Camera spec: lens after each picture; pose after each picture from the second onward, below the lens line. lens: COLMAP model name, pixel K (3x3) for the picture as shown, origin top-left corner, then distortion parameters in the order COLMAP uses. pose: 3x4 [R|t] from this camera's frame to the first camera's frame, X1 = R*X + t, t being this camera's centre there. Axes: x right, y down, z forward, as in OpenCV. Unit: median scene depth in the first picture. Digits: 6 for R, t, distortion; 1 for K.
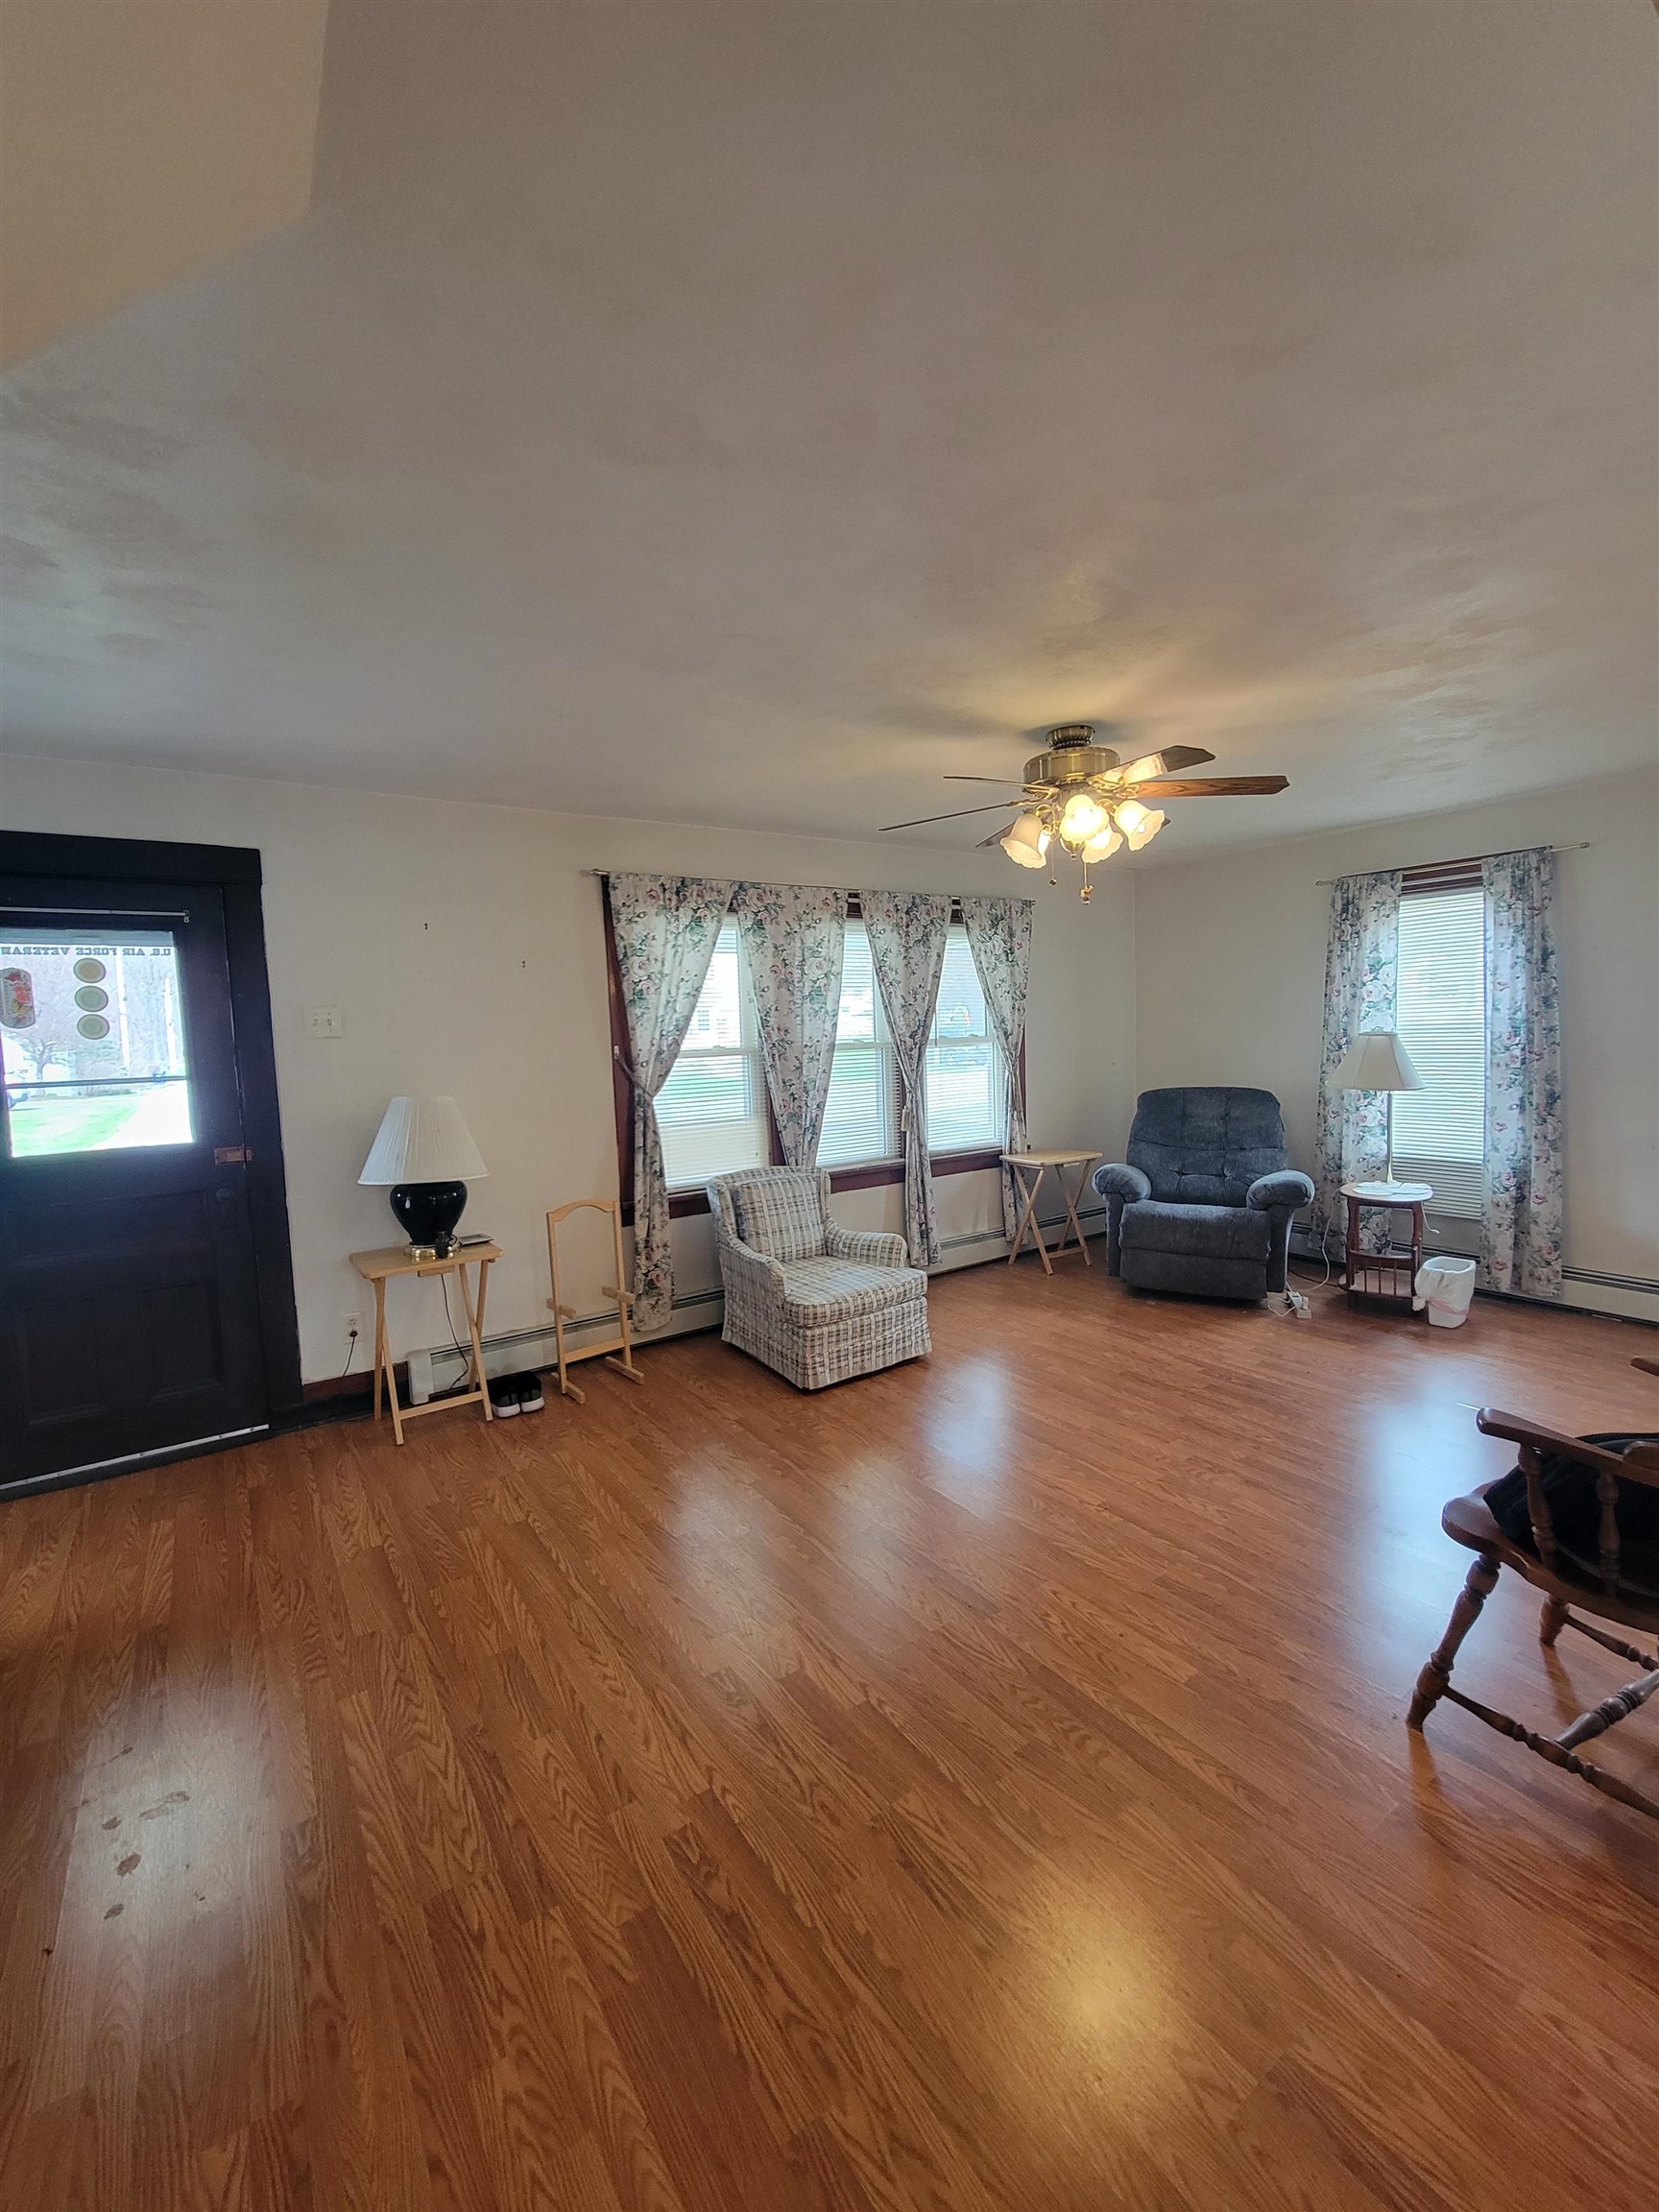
lens RADIAL K [[903.1, 0, 821.7], [0, 903.1, 1101.3], [0, 0, 1]] dist [-0.002044, -0.000166]
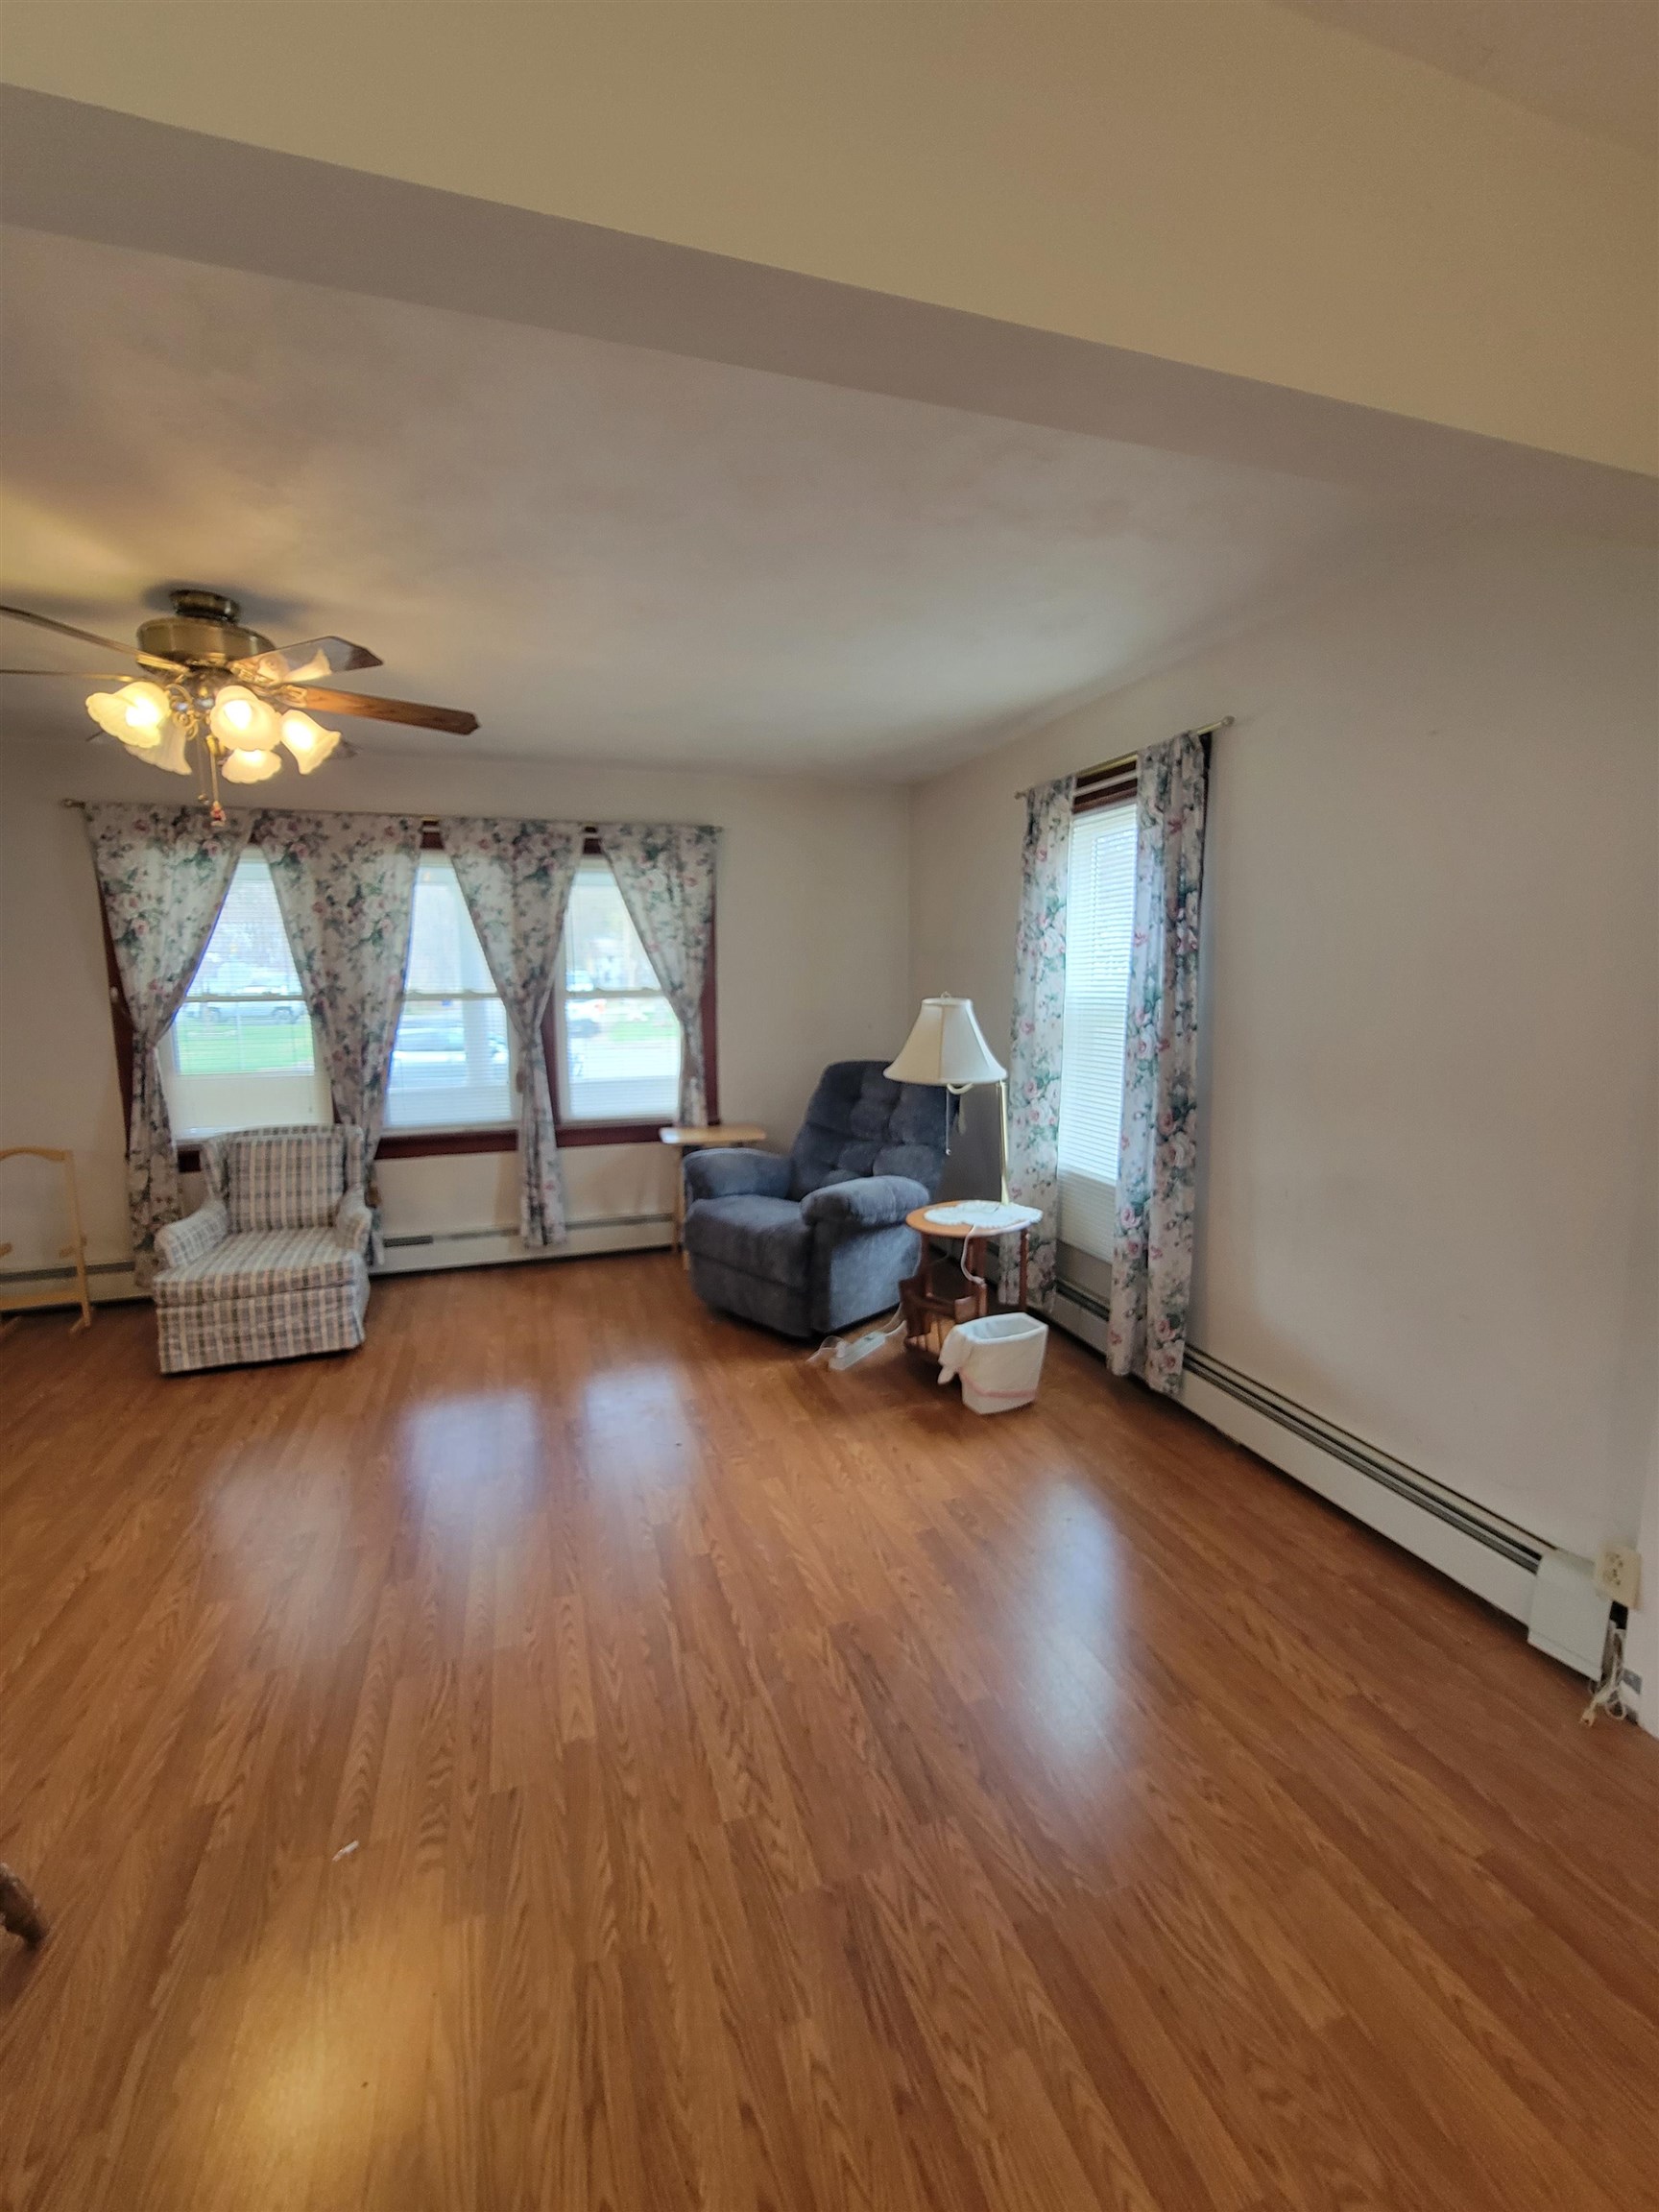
lens RADIAL K [[913.9, 0, 816.9], [0, 913.9, 1100.3], [0, 0, 1]] dist [0.002891, 0.000203]
pose [[0.959478, 0.064429, -0.274318, 0.690327], [-0.046732, 0.996411, 0.070572, -0.041859], [0.277881, -0.054893, 0.959046, 0.247825]]
